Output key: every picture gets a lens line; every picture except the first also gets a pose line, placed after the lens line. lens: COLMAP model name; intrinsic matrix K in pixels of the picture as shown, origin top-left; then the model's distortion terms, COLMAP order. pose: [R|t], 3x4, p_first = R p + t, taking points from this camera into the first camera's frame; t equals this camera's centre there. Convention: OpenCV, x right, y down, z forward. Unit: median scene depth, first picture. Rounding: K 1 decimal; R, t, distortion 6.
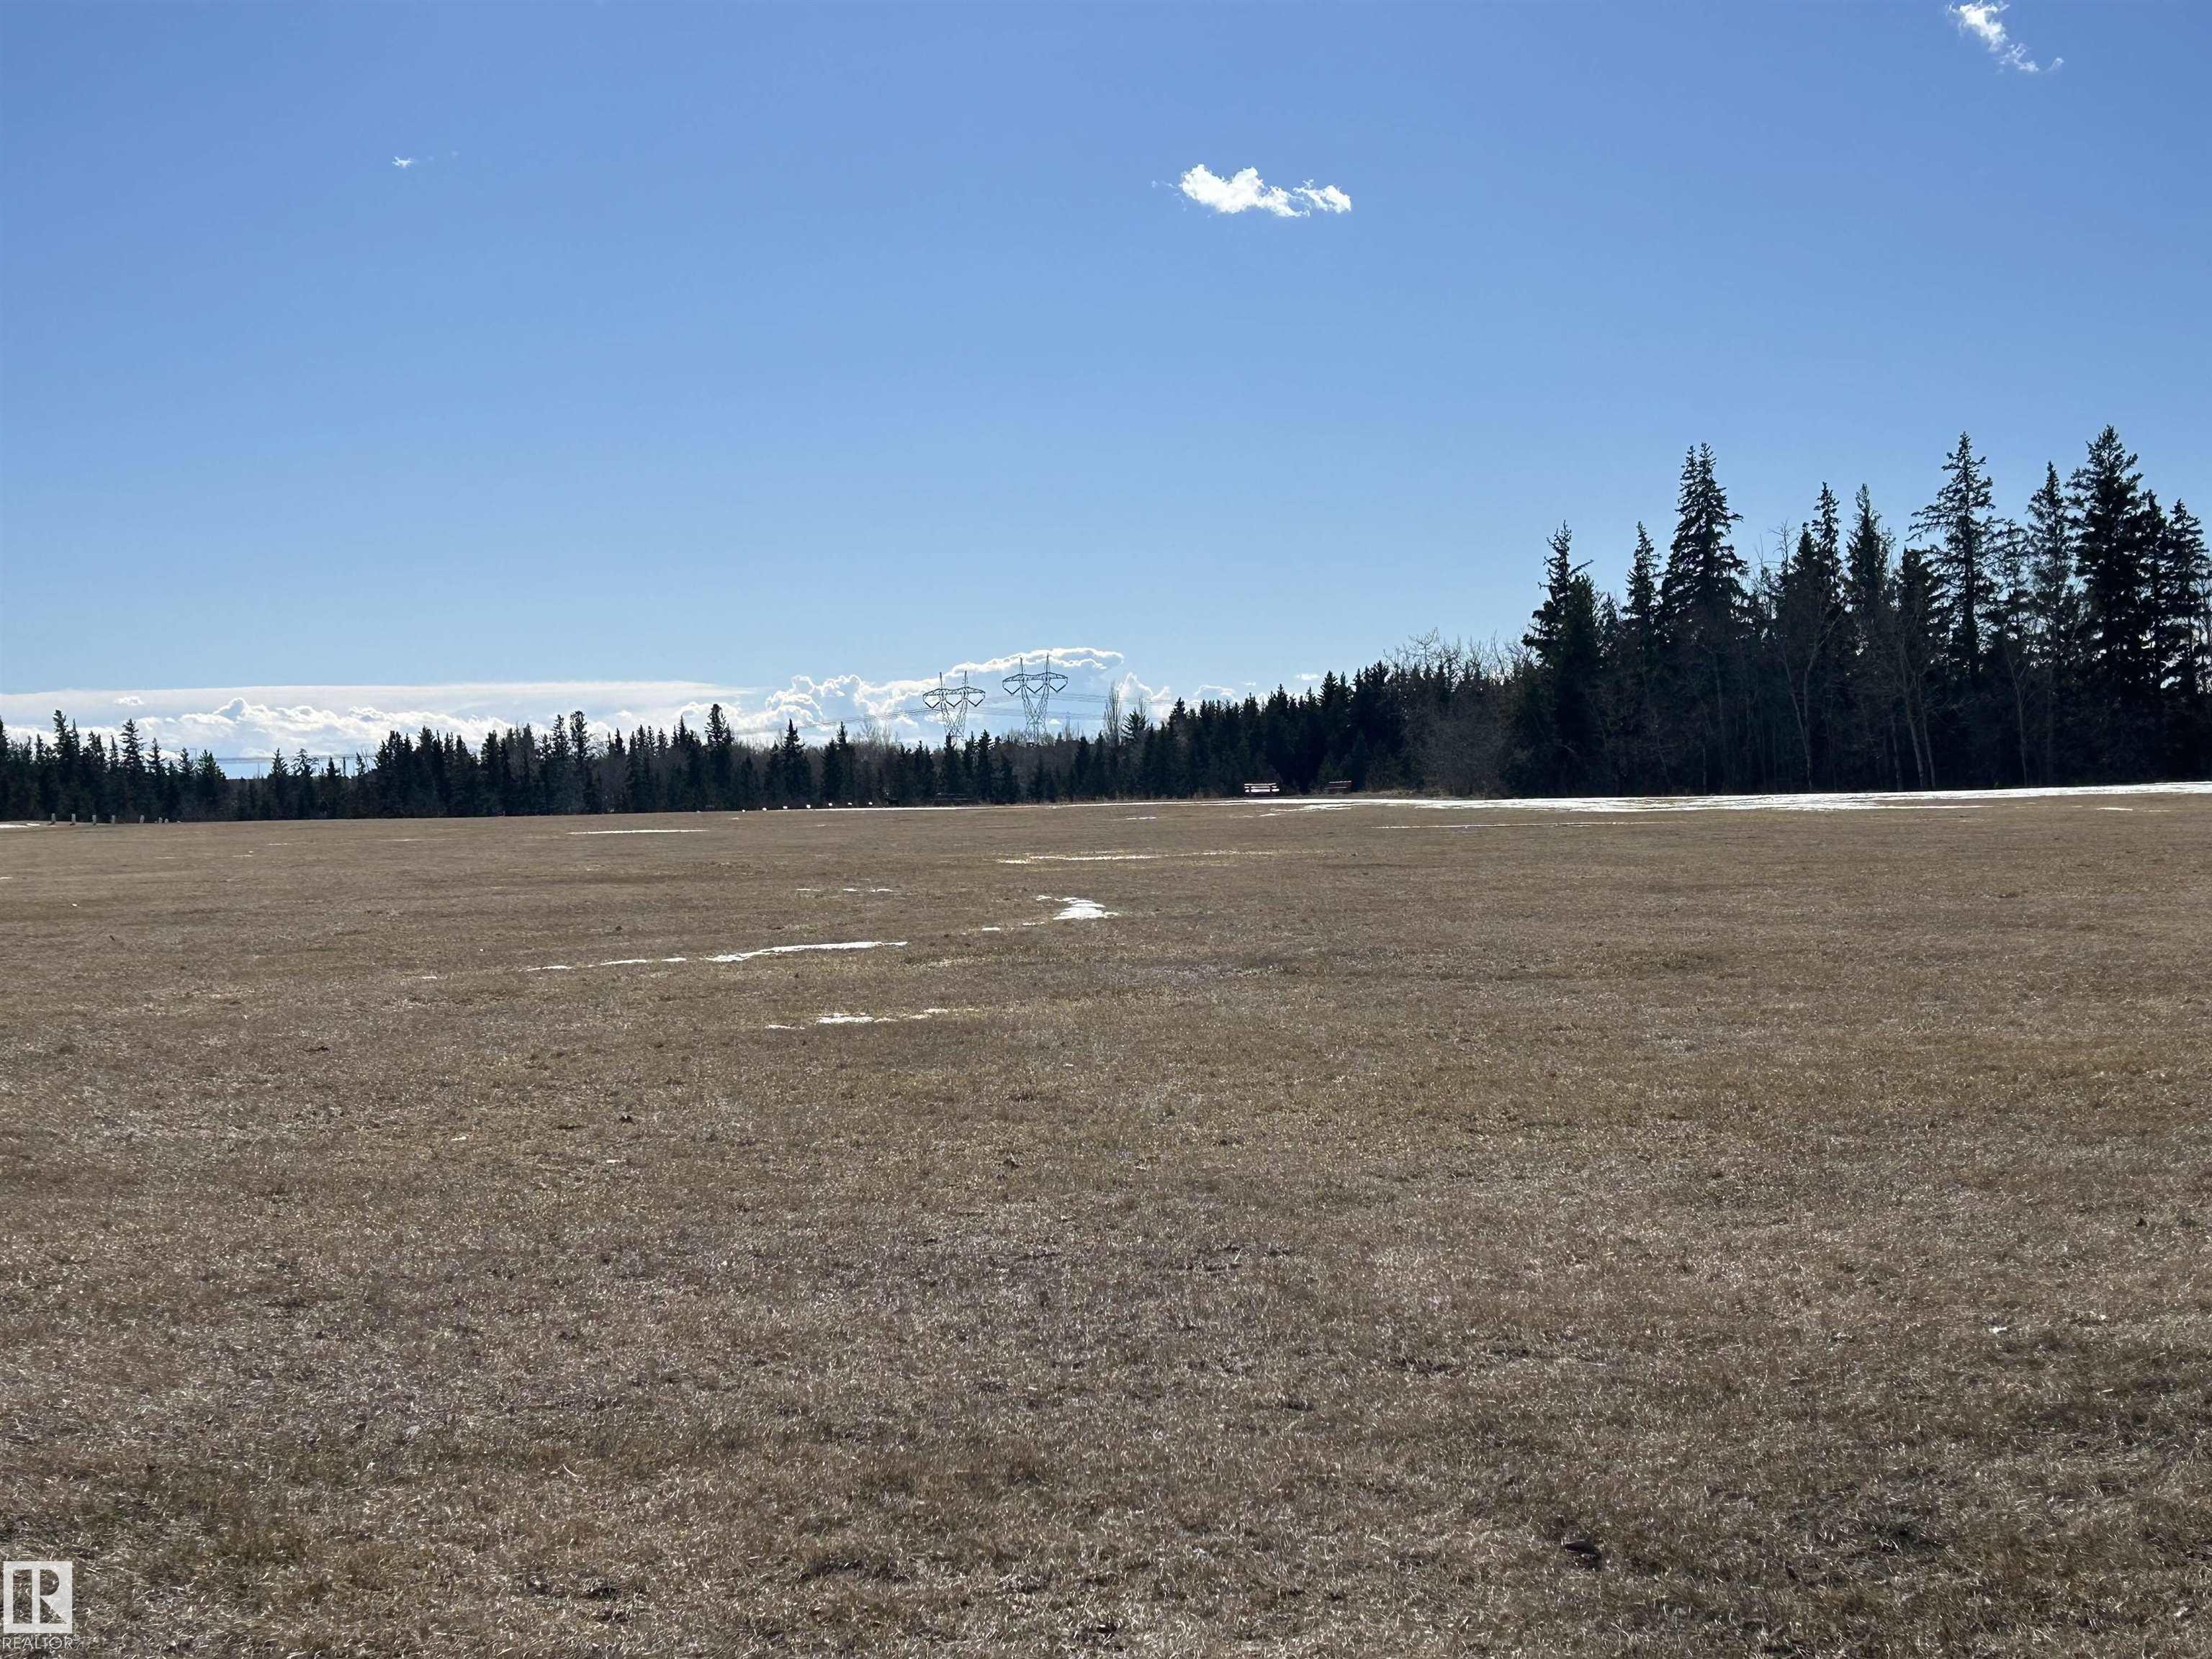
lens RADIAL K [[2940.3, 0, 1103.8], [0, 2940.3, 825.1], [0, 0, 1]] dist [0.045968, 0.000000]
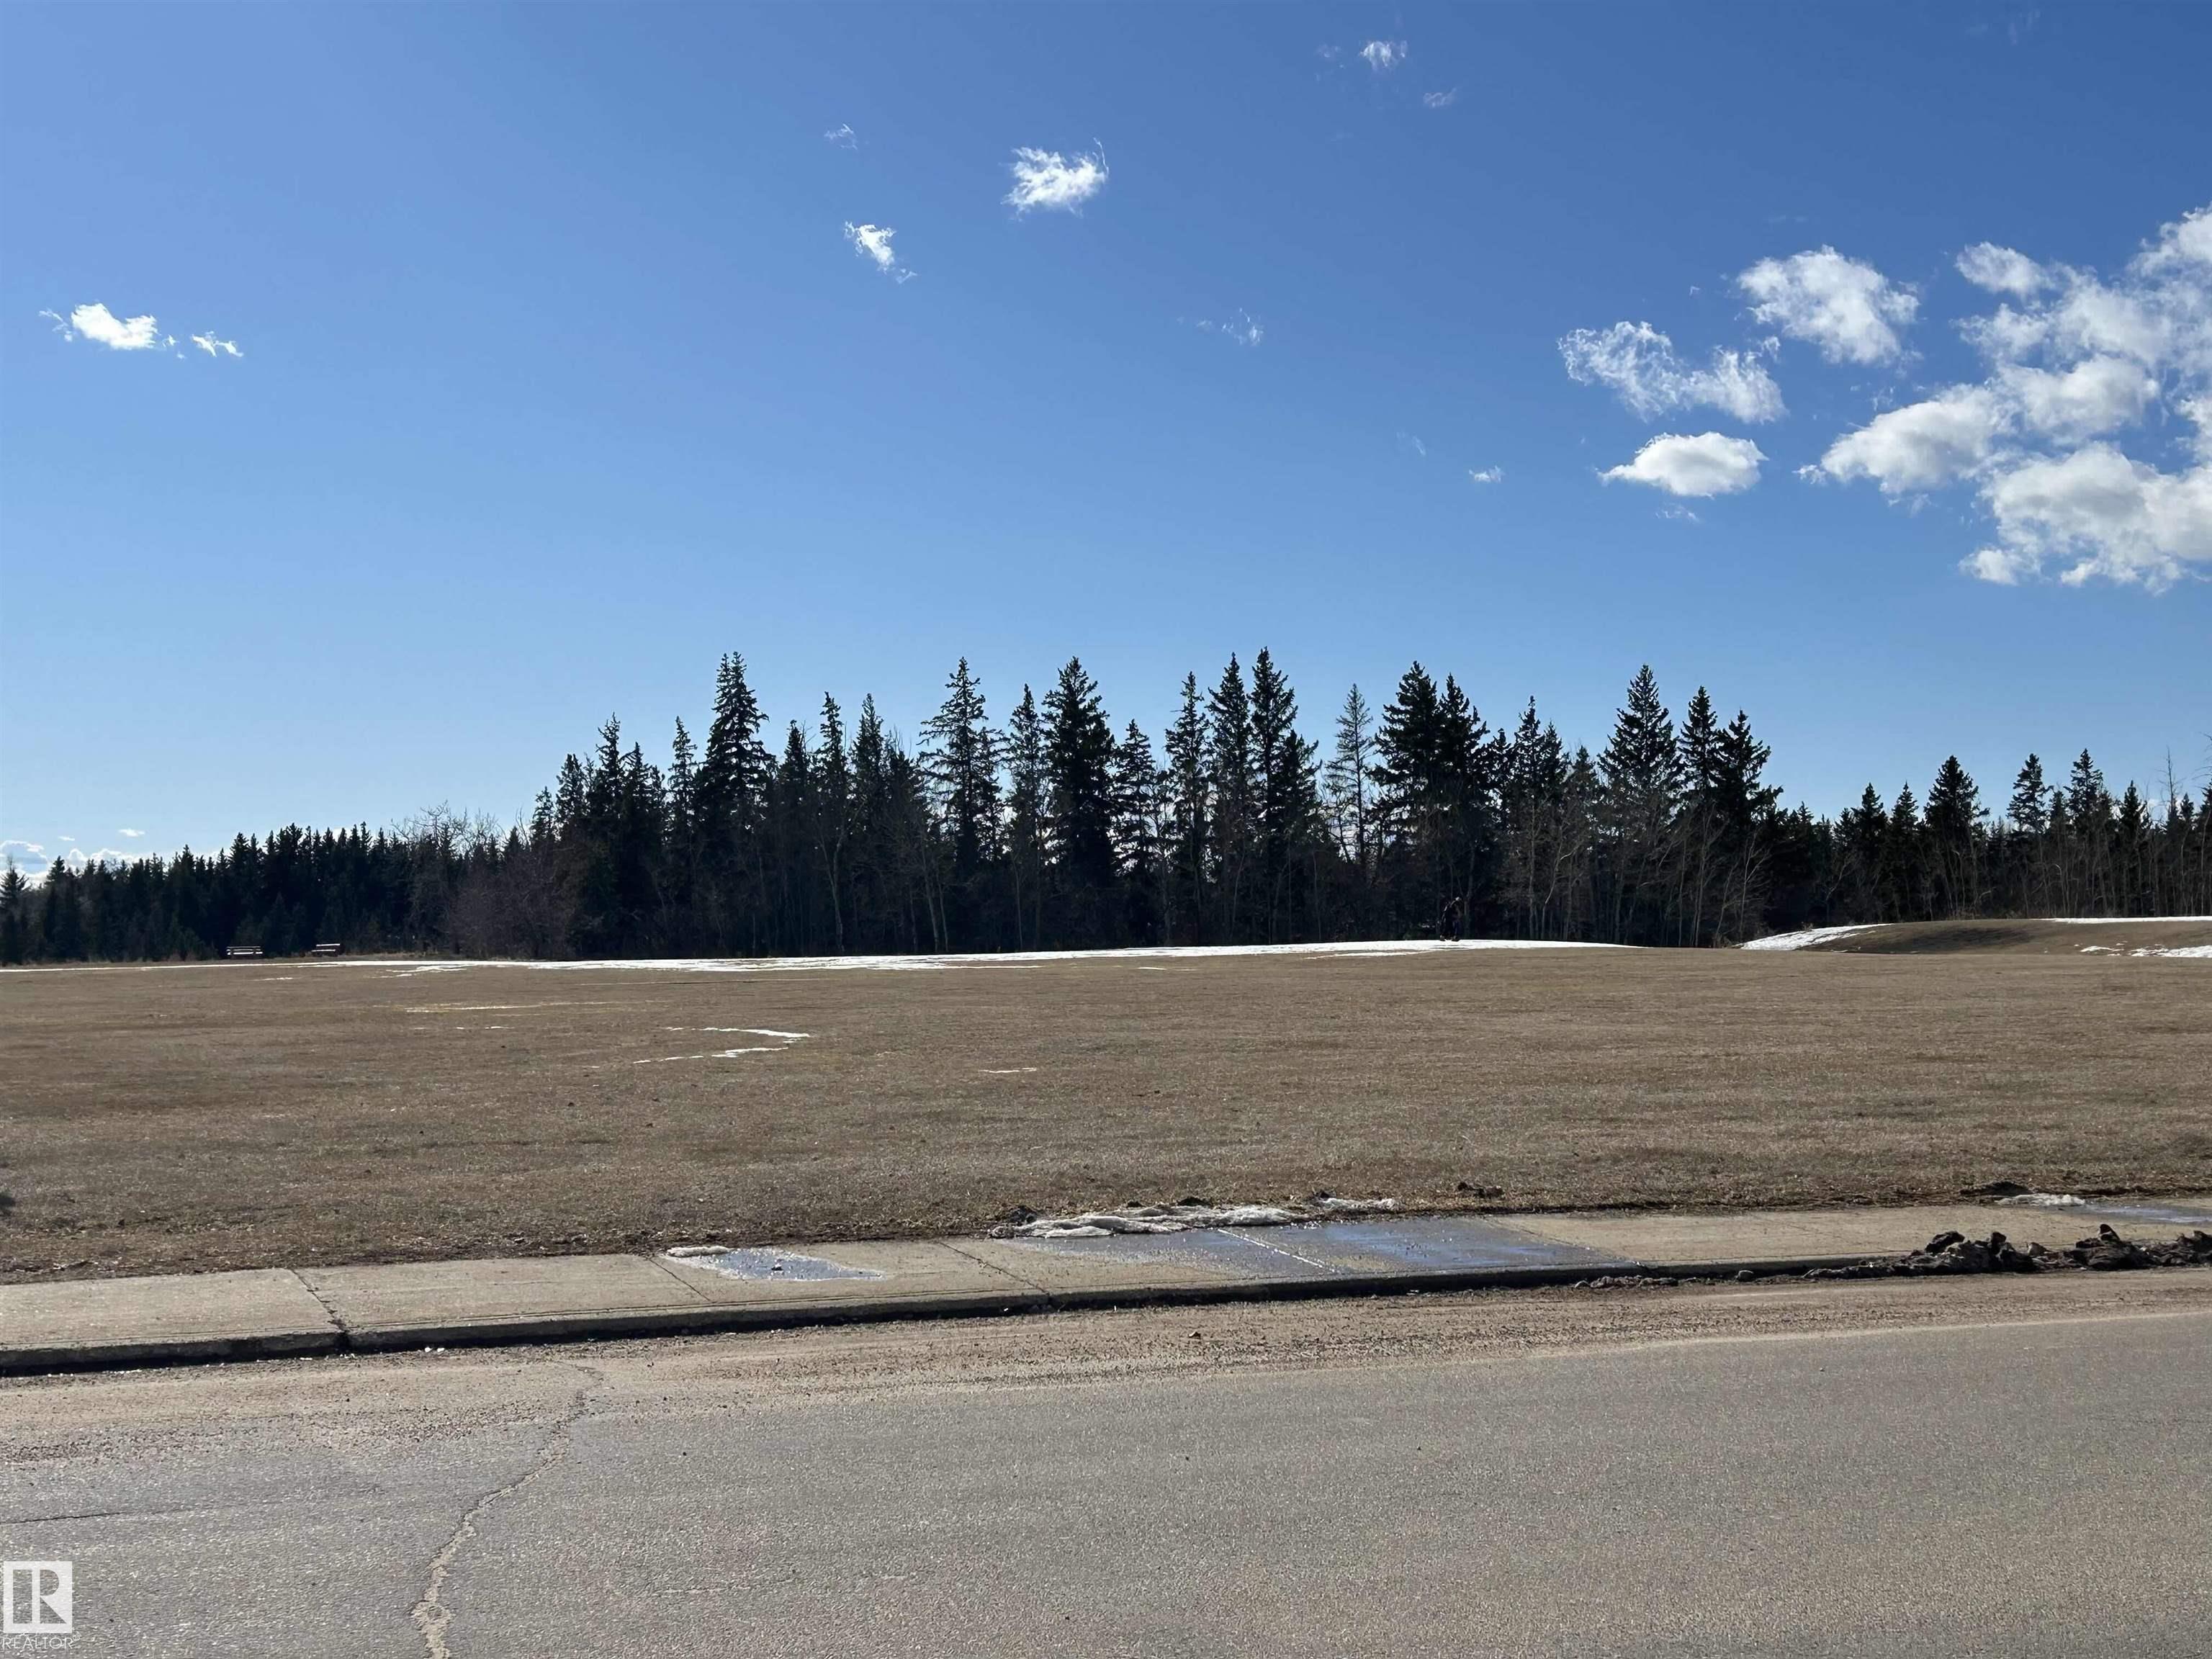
lens RADIAL K [[2940.3, 0, 1106.3], [0, 2940.3, 828.6], [0, 0, 1]] dist [0.045968, 0.000000]
pose [[0.930774, 0.019335, 0.365083, -0.080699], [0.000714, 0.998502, -0.054703, 0.002442], [-0.365594, 0.051177, 0.929367, -0.118165]]
